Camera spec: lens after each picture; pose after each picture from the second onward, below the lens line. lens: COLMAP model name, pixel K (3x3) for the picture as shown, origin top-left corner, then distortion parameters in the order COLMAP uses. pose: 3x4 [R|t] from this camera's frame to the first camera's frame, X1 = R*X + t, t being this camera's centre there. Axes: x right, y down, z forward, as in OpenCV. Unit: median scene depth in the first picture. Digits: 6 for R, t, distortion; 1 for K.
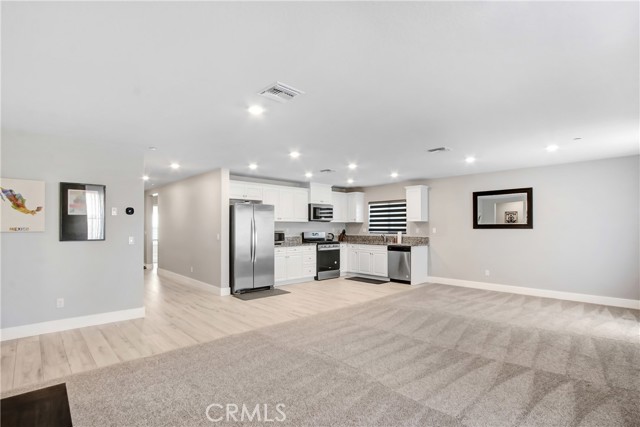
lens RADIAL K [[315.4, 0, 320.0], [0, 315.4, 213.5], [0, 0, 1]] dist [-0.002211, -0.000295]
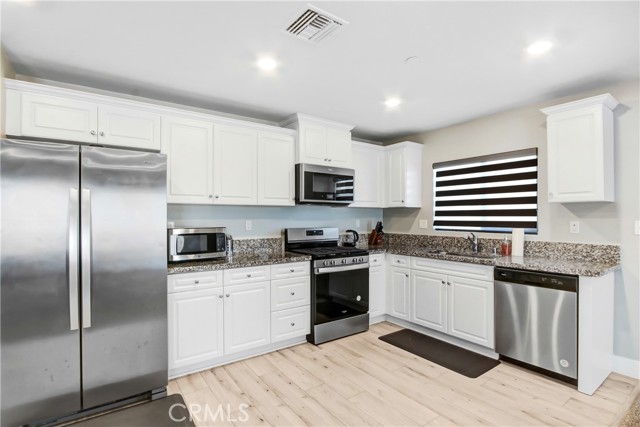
lens RADIAL K [[315.4, 0, 320.0], [0, 315.4, 213.5], [0, 0, 1]] dist [-0.002211, -0.000295]
pose [[0.991448, -0.002358, -0.130485, 0.053590], [0.006926, 0.999378, 0.034570, 0.022128], [0.130322, -0.035178, 0.990847, 0.562584]]
